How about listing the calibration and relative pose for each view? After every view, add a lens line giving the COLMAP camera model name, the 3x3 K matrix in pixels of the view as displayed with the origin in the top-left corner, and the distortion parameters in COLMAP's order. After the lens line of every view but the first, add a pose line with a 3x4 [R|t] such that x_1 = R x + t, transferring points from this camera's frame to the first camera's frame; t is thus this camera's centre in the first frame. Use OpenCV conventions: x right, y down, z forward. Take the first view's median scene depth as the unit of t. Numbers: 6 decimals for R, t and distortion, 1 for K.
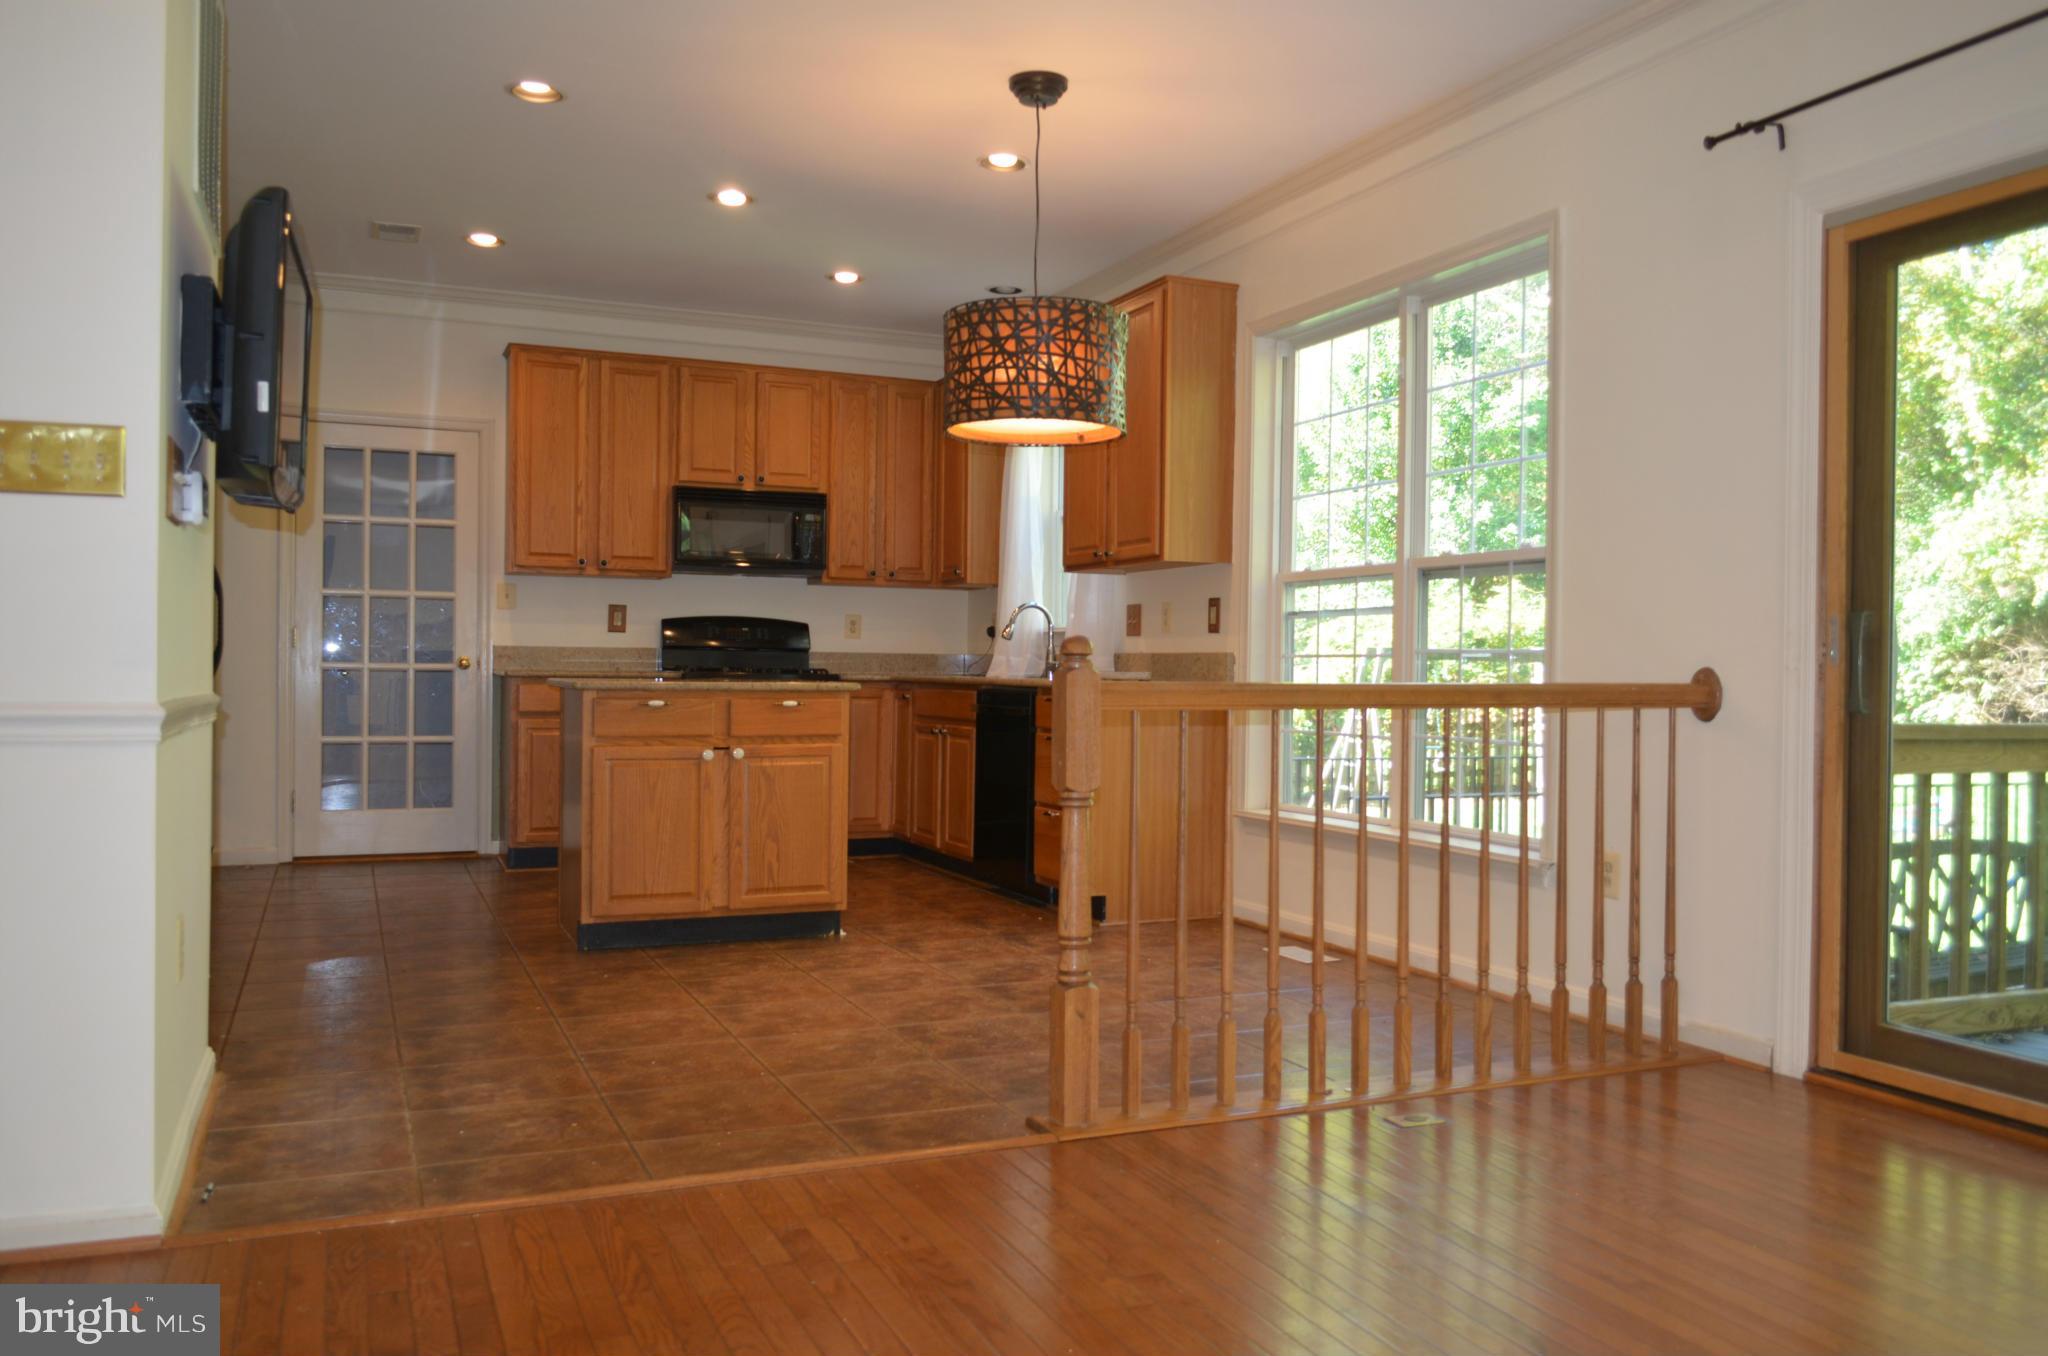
lens RADIAL K [[1566.0, 0, 1035.0], [0, 1566.0, 685.2], [0, 0, 1]] dist [-0.019889, 0.020443]
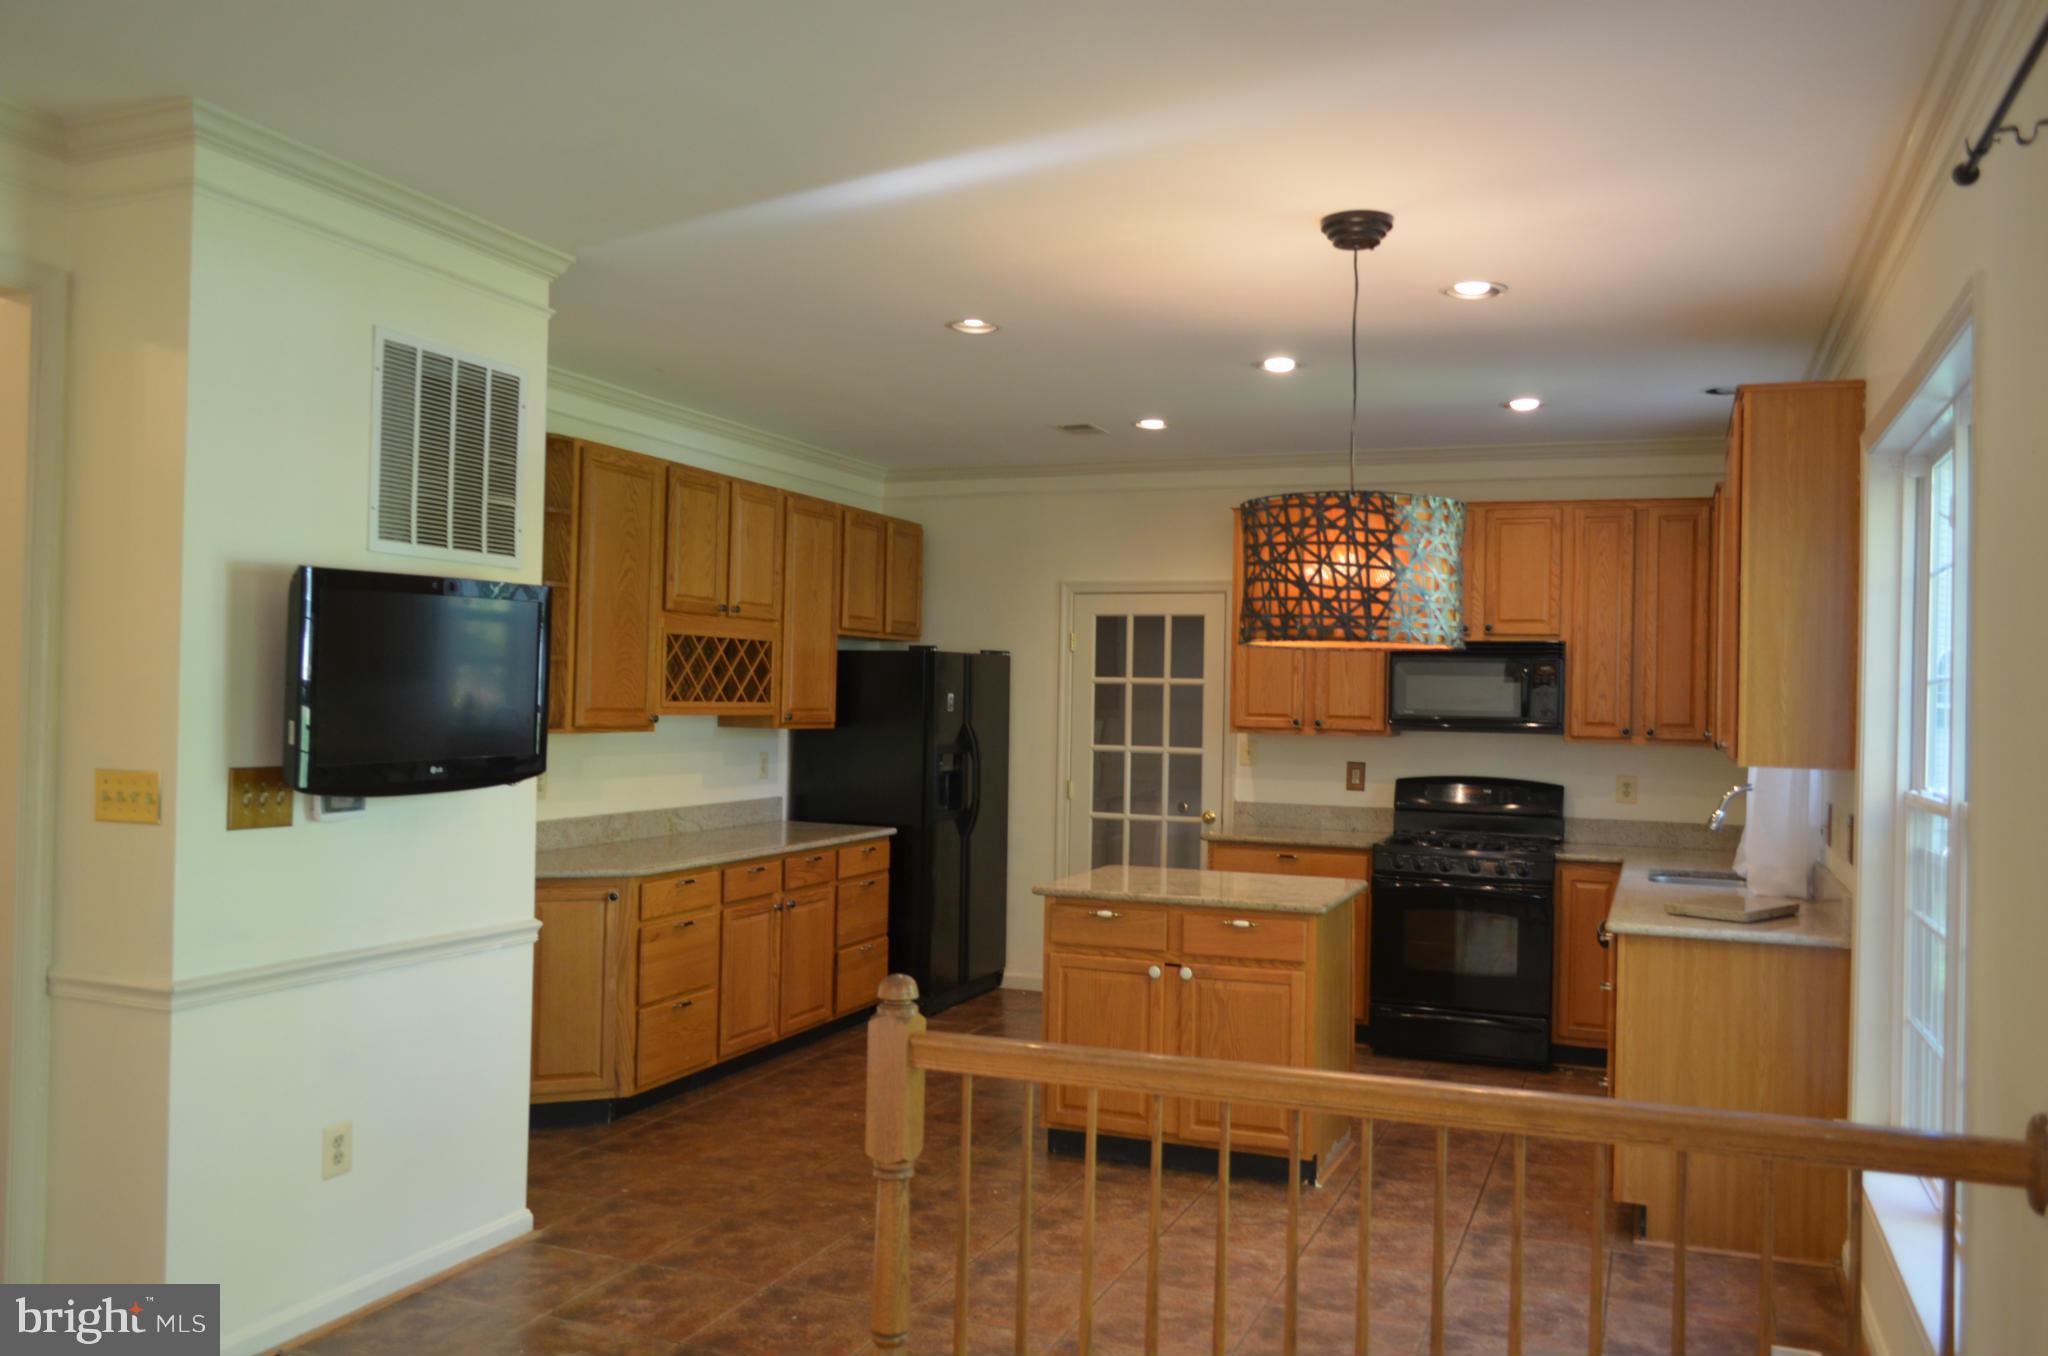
lens RADIAL K [[1566.0, 0, 1032.7], [0, 1566.0, 671.4], [0, 0, 1]] dist [-0.019889, 0.020443]
pose [[0.707568, -0.011704, -0.706548, 0.486226], [-0.021512, 0.999043, -0.038093, -0.117893], [0.706317, 0.042153, 0.706639, 0.314749]]
